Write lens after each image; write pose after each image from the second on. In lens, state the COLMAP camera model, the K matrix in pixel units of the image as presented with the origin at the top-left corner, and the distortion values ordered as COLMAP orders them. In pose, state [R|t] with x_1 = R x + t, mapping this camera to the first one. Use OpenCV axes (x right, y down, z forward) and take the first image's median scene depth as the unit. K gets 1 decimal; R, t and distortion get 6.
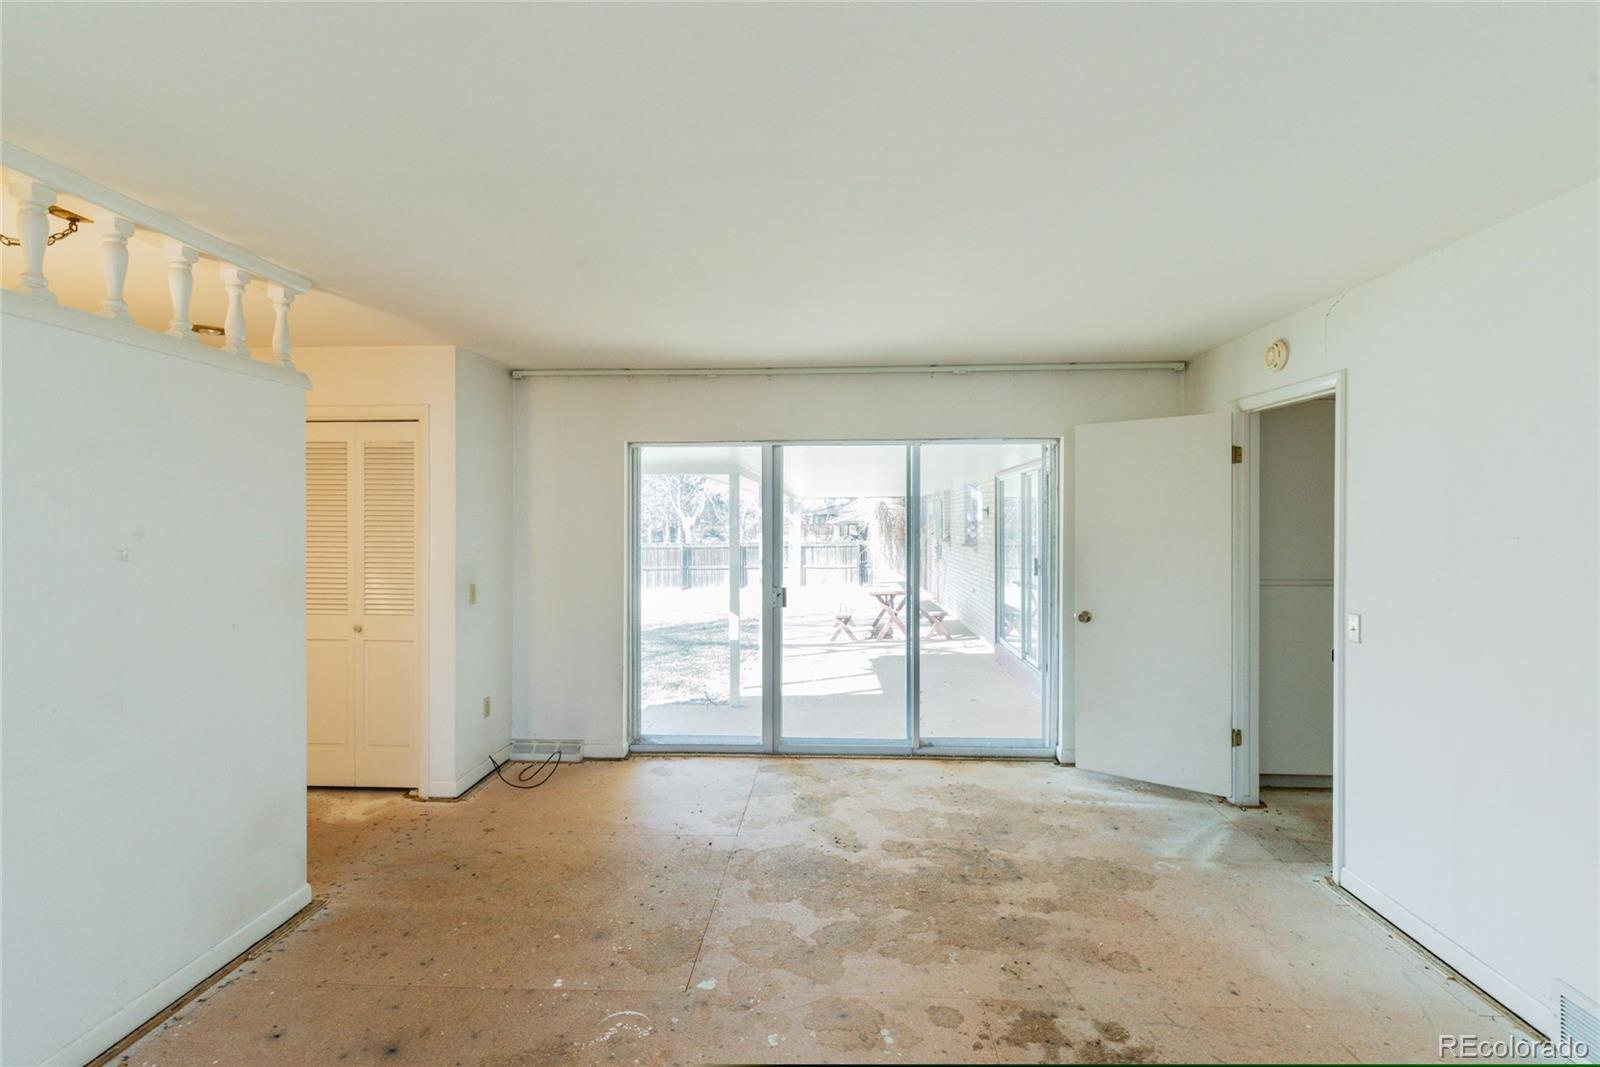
lens RADIAL K [[777.4, 0, 800.0], [0, 777.4, 533.5], [0, 0, 1]] dist [0.027788, -0.000211]
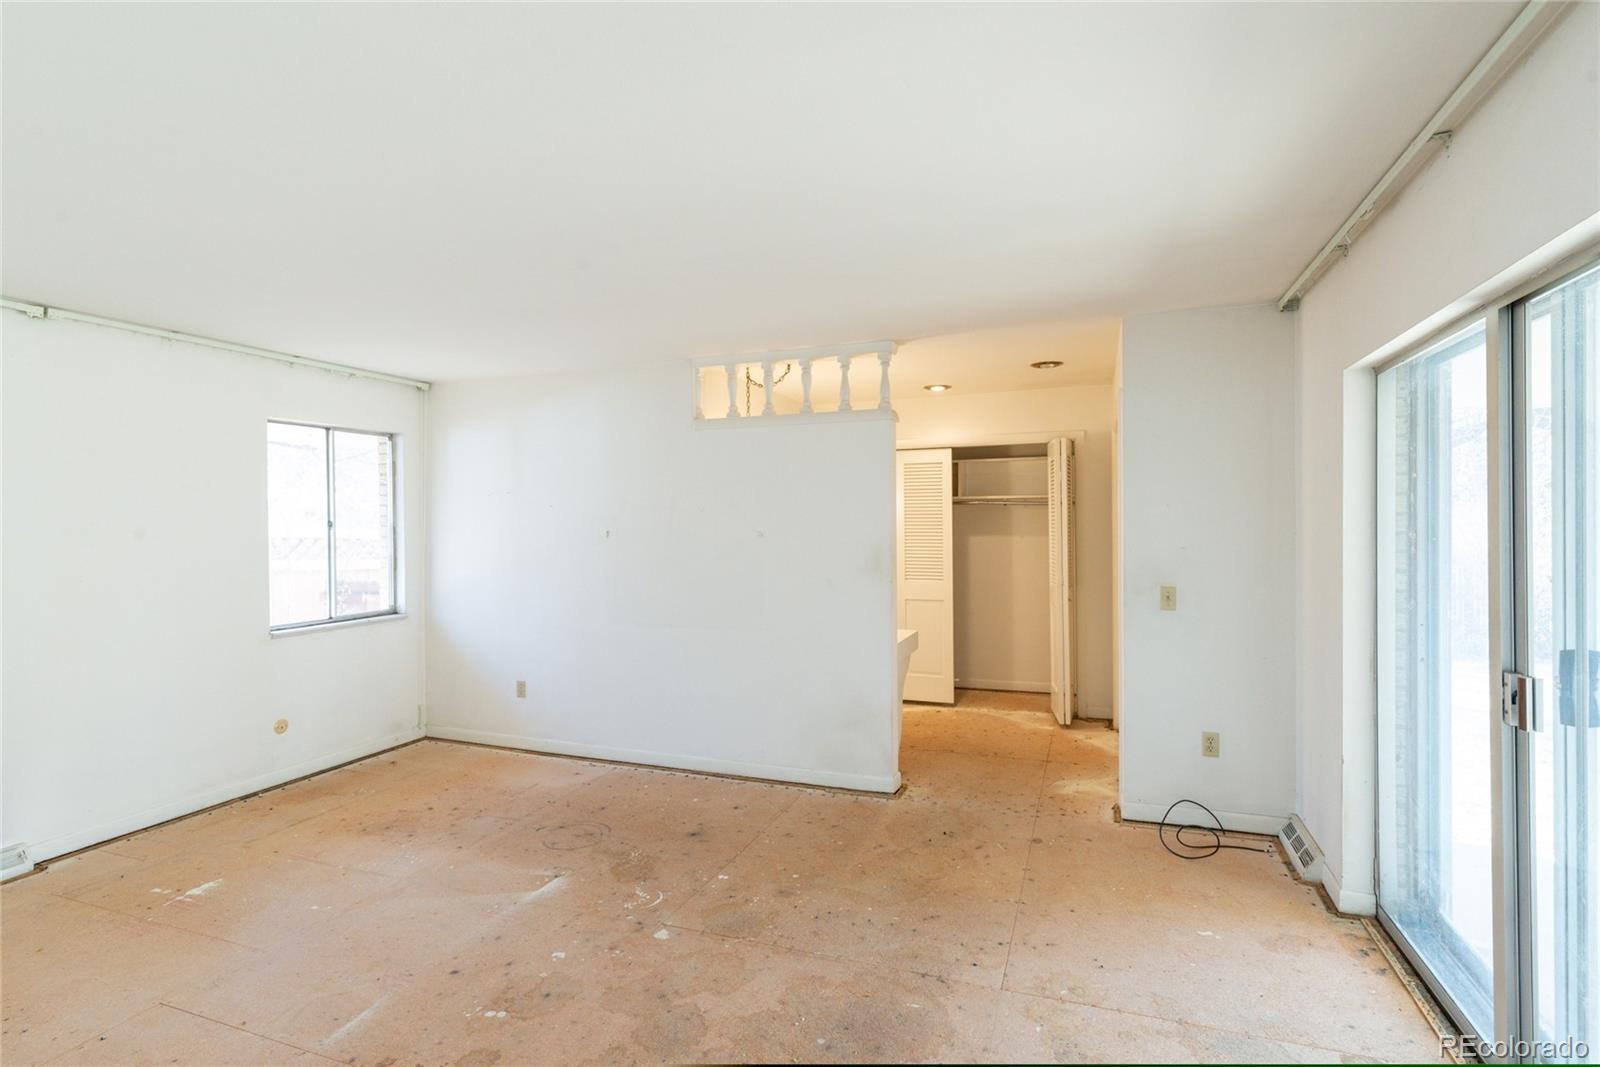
lens RADIAL K [[777.4, 0, 800.0], [0, 777.4, 533.5], [0, 0, 1]] dist [0.027788, -0.000211]
pose [[-0.316384, 0.010480, -0.948573, 0.668382], [0.004716, 0.999944, 0.009475, -0.000154], [0.948620, -0.001476, -0.316416, 1.188263]]
